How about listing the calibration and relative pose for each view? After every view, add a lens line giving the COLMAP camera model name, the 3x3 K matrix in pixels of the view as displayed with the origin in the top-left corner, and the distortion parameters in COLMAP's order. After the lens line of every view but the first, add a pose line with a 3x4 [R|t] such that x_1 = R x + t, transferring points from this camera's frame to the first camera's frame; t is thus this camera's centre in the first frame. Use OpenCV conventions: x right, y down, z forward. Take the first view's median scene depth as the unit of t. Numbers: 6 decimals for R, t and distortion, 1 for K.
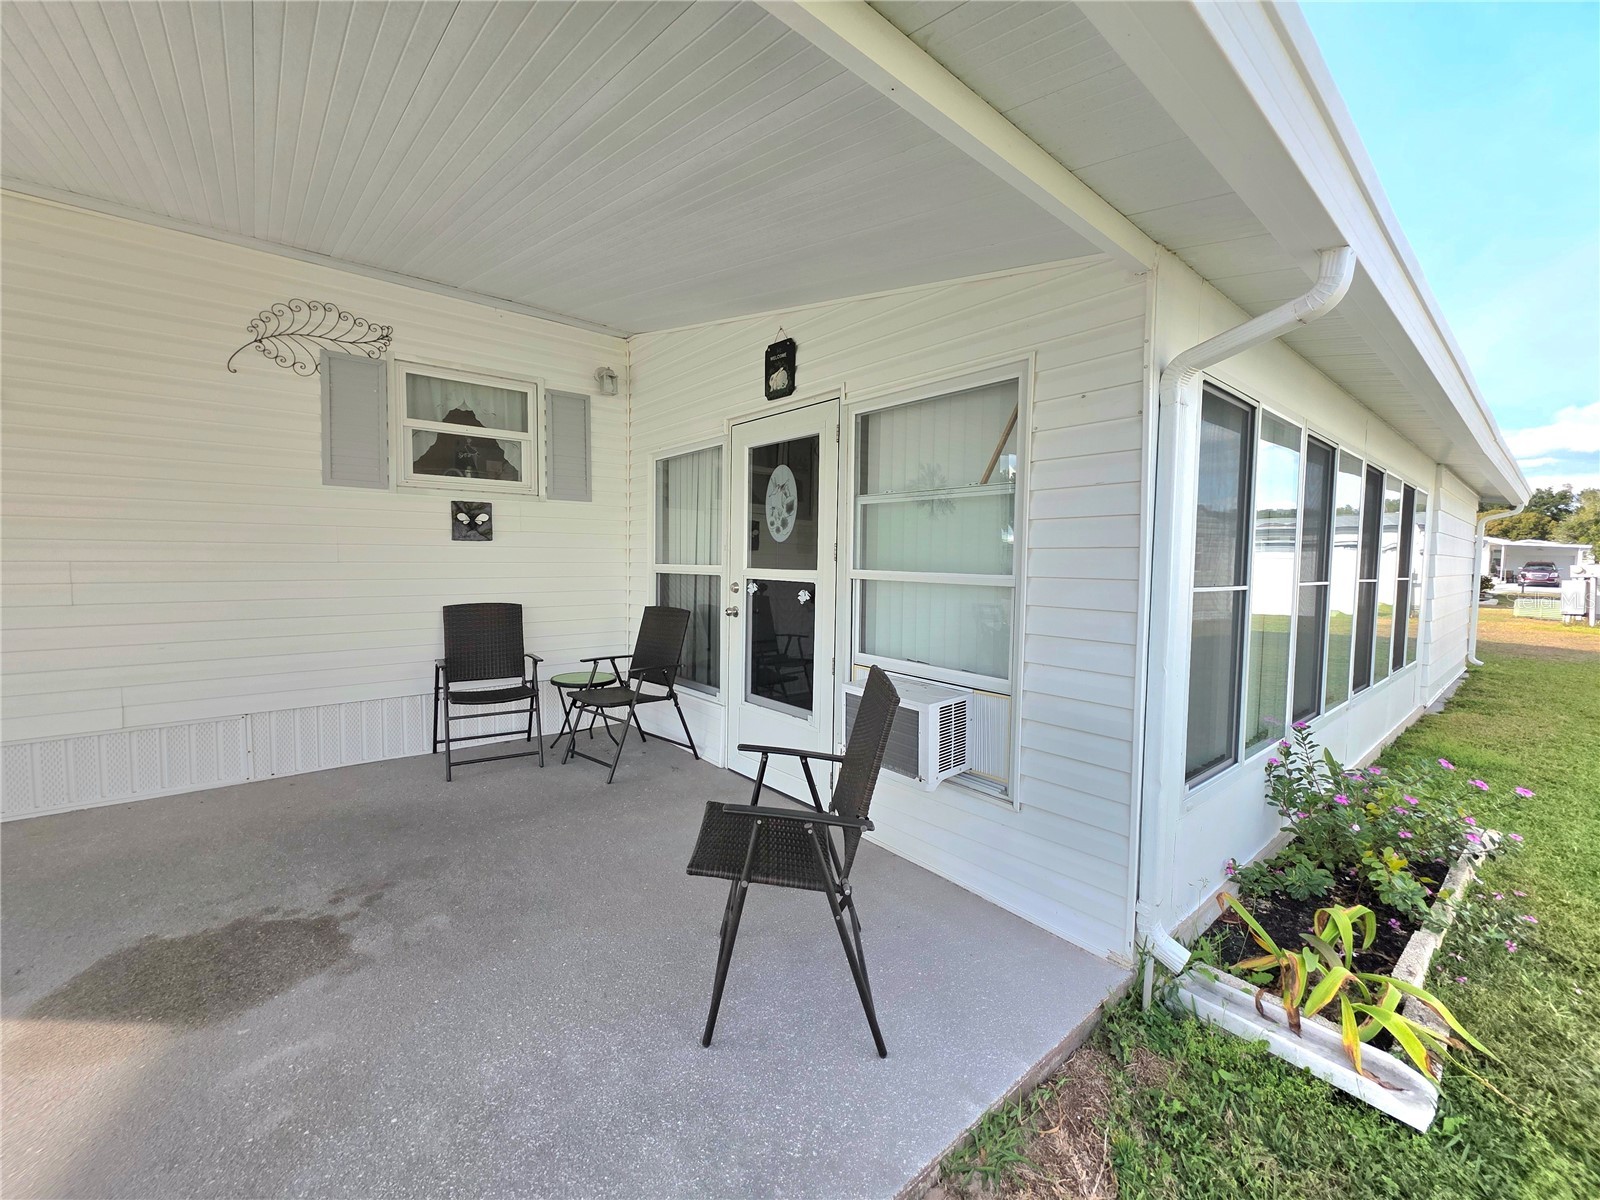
lens RADIAL K [[637.2, 0, 799.2], [0, 637.2, 594.5], [0, 0, 1]] dist [0.003286, 0.000187]
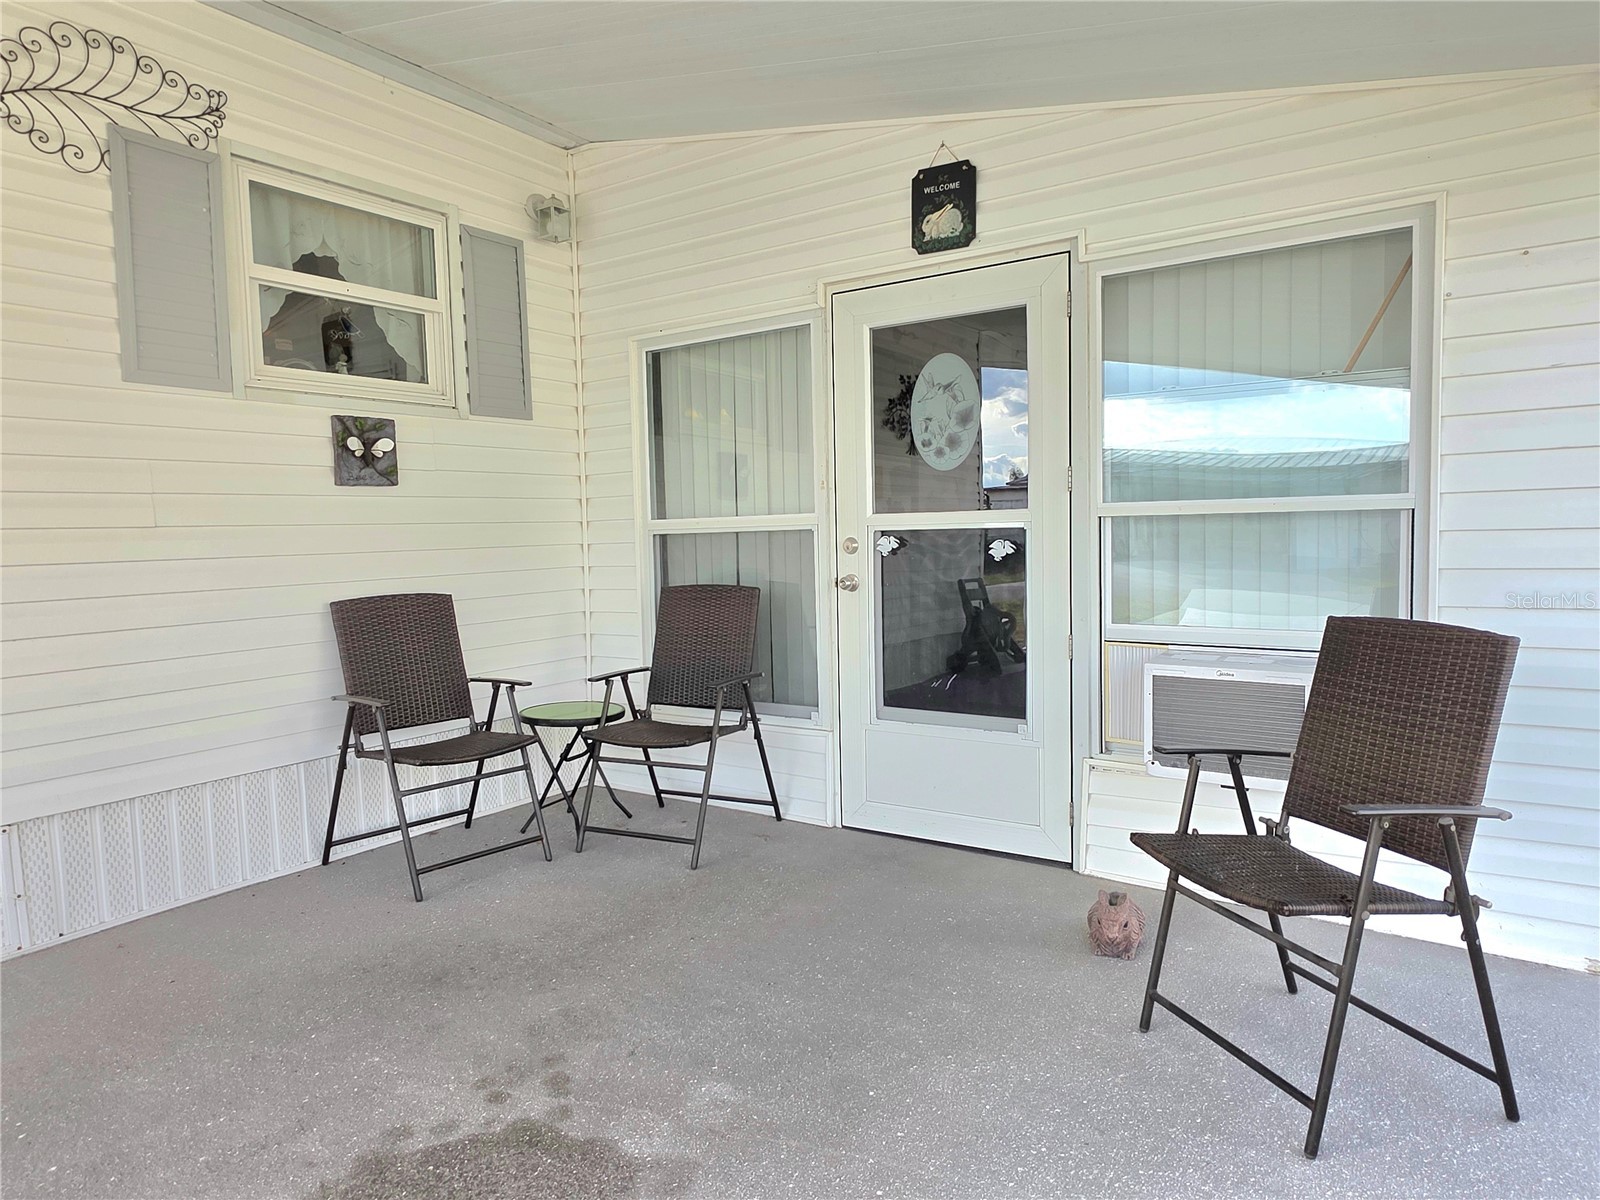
lens RADIAL K [[980.2, 0, 802.3], [0, 980.2, 602.8], [0, 0, 1]] dist [-0.001953, 0.000879]
pose [[0.959494, -0.056026, 0.276103, -0.416742], [0.052101, 0.998410, 0.021537, 0.022667], [-0.276871, -0.006279, 0.960887, 0.057390]]
